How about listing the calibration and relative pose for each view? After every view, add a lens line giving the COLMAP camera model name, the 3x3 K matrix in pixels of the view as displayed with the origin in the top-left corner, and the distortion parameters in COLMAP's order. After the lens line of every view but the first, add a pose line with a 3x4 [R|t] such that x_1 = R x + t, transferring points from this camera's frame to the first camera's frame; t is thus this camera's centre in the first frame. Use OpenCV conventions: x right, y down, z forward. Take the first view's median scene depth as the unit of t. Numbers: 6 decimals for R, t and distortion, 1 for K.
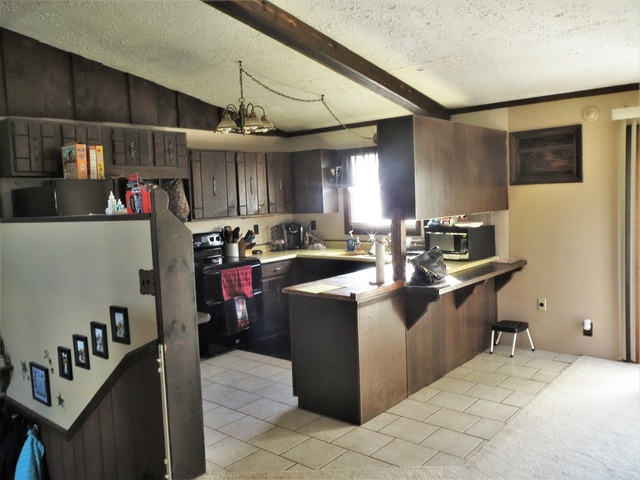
lens RADIAL K [[526.0, 0, 320.0], [0, 526.0, 240.0], [0, 0, 1]] dist [-0.006750, 0.009163]
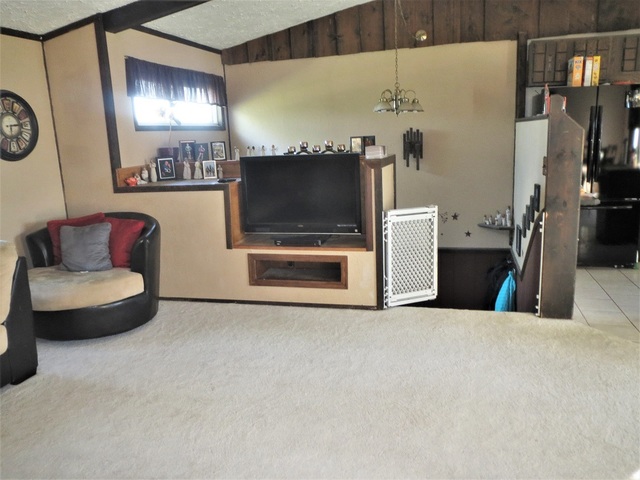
lens RADIAL K [[526.0, 0, 320.0], [0, 526.0, 240.0], [0, 0, 1]] dist [-0.006750, 0.009163]
pose [[0.443862, 0.214300, -0.870093, 0.415398], [-0.061825, 0.975993, 0.208844, 0.013302], [0.893960, -0.038905, 0.446455, -0.086685]]
